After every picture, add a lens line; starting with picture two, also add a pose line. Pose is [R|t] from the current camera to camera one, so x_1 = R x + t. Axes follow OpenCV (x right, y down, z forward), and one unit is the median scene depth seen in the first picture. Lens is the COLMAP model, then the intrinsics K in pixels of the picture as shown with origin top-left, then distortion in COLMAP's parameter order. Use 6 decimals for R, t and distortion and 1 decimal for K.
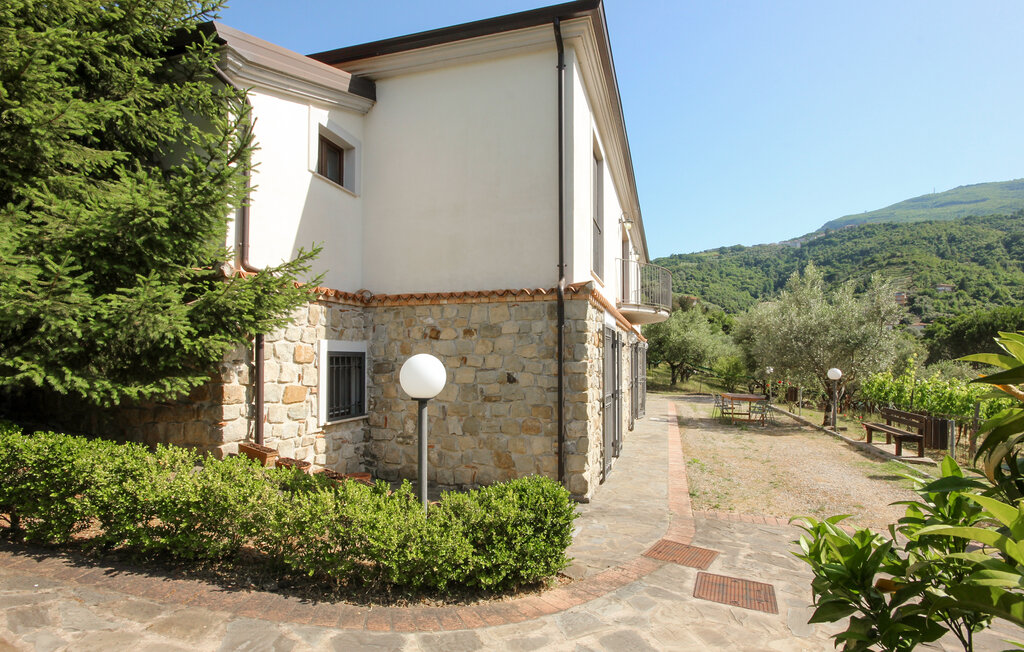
lens RADIAL K [[481.5, 0, 512.0], [0, 481.5, 326.0], [0, 0, 1]] dist [-0.000563, 0.000395]
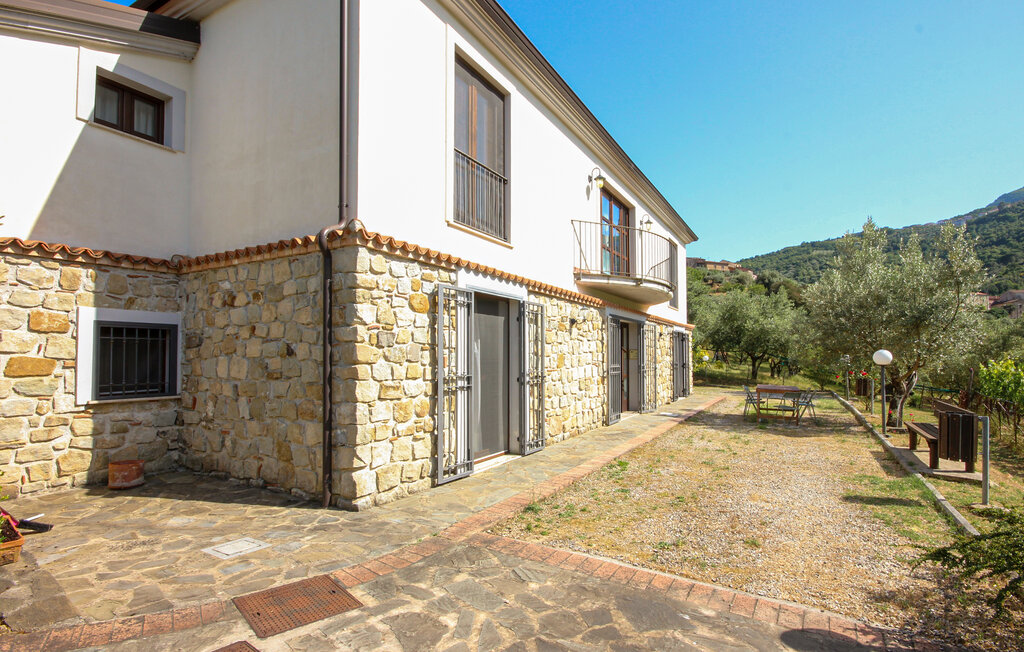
lens RADIAL K [[471.8, 0, 525.6], [0, 471.8, 324.5], [0, 0, 1]] dist [-0.000241, -0.000688]
pose [[0.977416, -0.019723, -0.210402, 0.544207], [0.019910, 0.999801, -0.001231, 0.073389], [0.210384, -0.002986, 0.977614, 0.306856]]
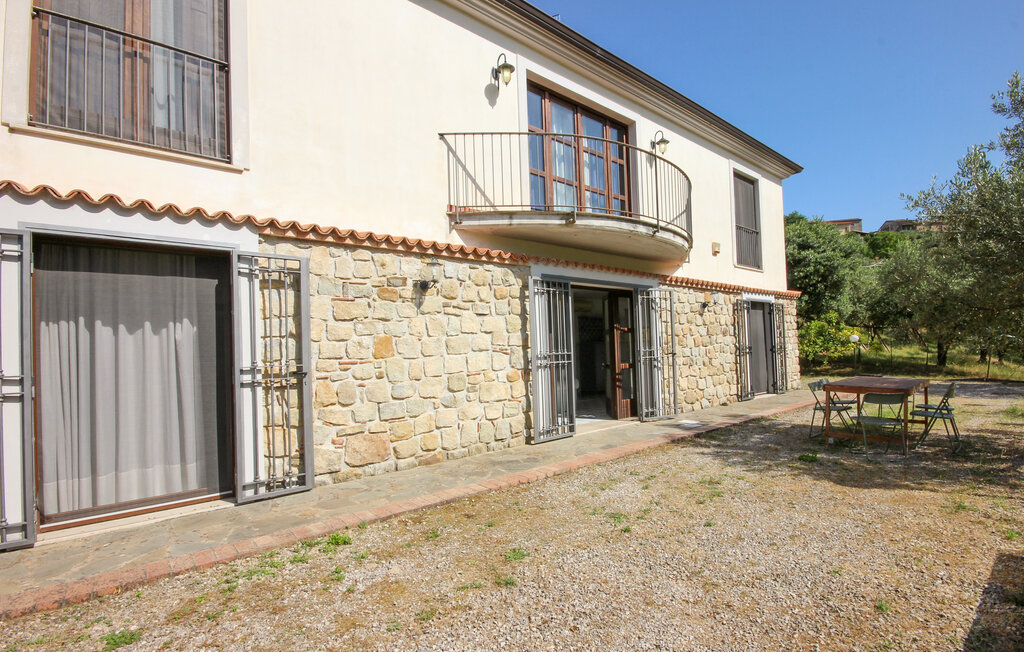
lens RADIAL K [[462.0, 0, 512.0], [0, 462.0, 326.0], [0, 0, 1]] dist [-0.006258, -0.000410]
pose [[0.840224, -0.058589, -0.539065, 1.001486], [0.072112, 0.997389, 0.003996, 0.151021], [0.537423, -0.042230, 0.842255, 1.052881]]
